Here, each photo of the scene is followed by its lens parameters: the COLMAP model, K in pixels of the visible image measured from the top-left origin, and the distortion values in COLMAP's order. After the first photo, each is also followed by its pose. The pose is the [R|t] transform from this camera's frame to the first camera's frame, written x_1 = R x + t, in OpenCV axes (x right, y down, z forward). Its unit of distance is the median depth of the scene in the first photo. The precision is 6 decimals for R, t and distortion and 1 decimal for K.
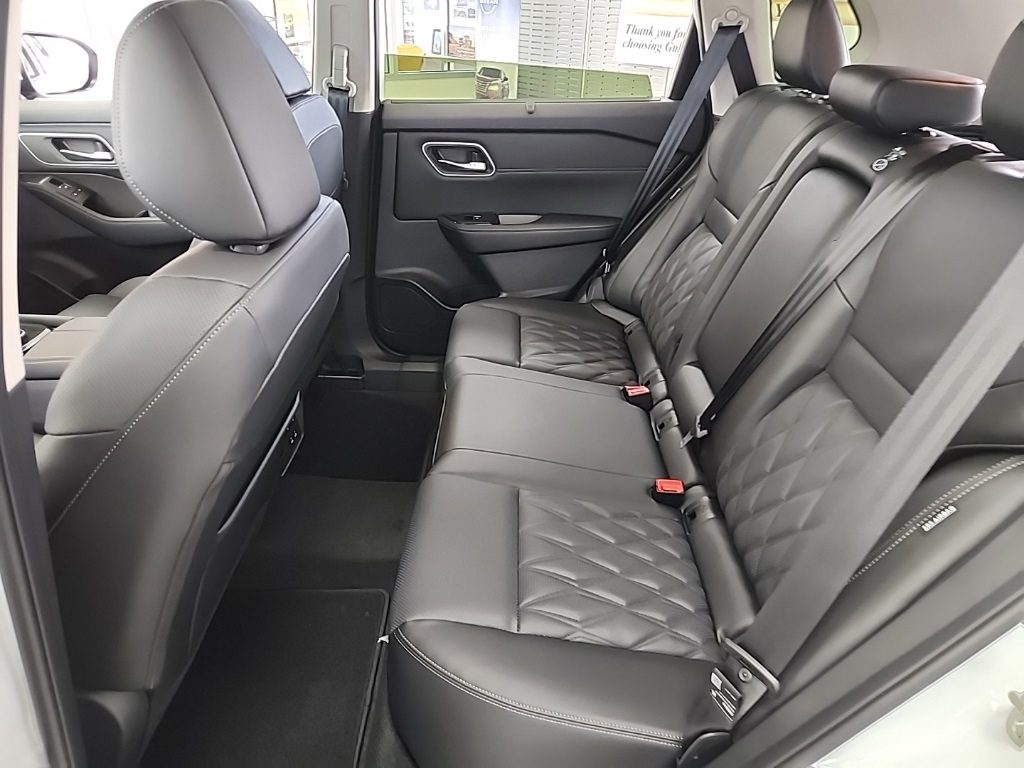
lens RADIAL K [[678.3, 0, 512.0], [0, 678.3, 384.0], [0, 0, 1]] dist [0.065321, -0.055825]
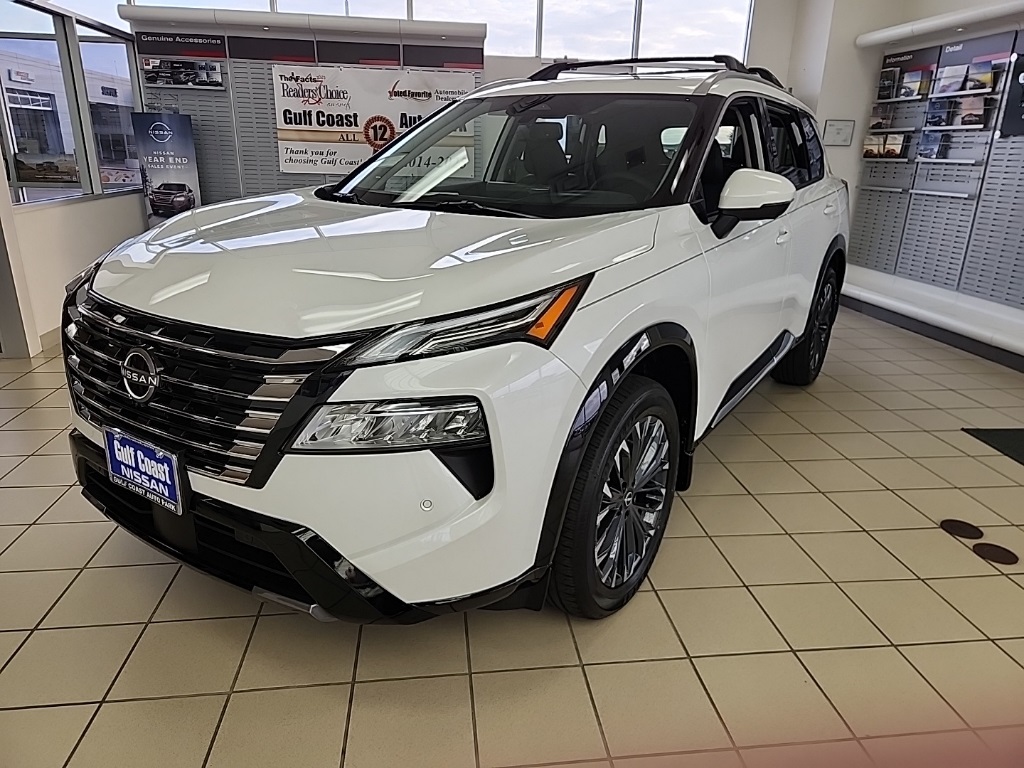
lens RADIAL K [[678.3, 0, 512.0], [0, 678.3, 384.0], [0, 0, 1]] dist [0.065321, -0.055825]
pose [[0.545952, -0.294682, 0.784282, -1.438291], [0.408034, 0.911104, 0.058294, 0.062989], [-0.731741, 0.288188, 0.617660, -0.157454]]
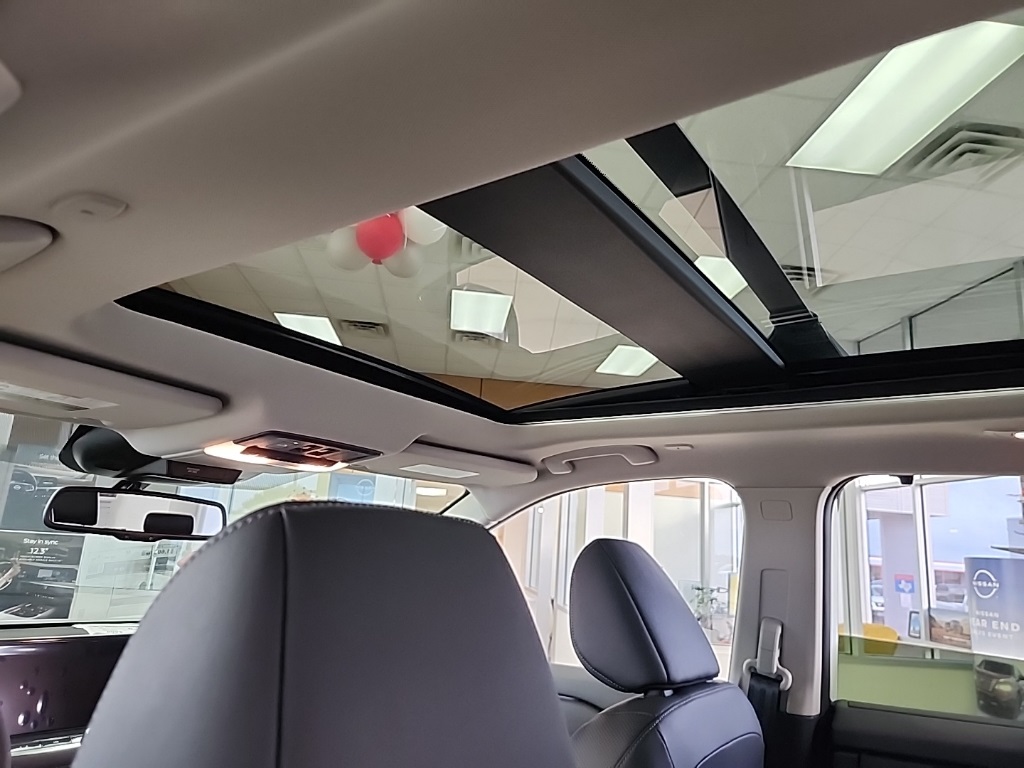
lens RADIAL K [[689.3, 0, 512.0], [0, 689.3, 384.0], [0, 0, 1]] dist [0.063620, -0.059176]
pose [[0.826708, -0.110208, -0.551732, -0.023766], [-0.308357, 0.731483, -0.608152, -0.081050], [0.470606, 0.672895, 0.570739, 0.162797]]
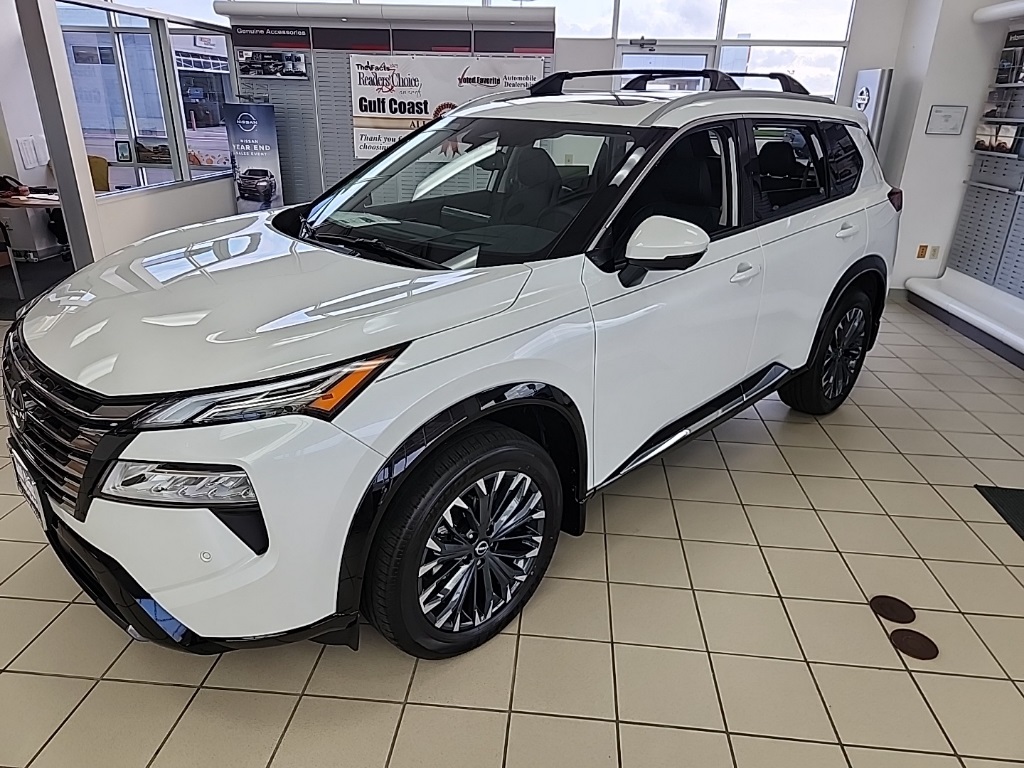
lens RADIAL K [[676.8, 0, 512.0], [0, 676.8, 384.0], [0, 0, 1]] dist [0.054753, -0.040852]
pose [[0.708385, -0.289859, 0.643563, -1.222535], [0.349761, 0.936122, 0.036637, 0.085723], [-0.613073, 0.199140, 0.764516, -0.408490]]
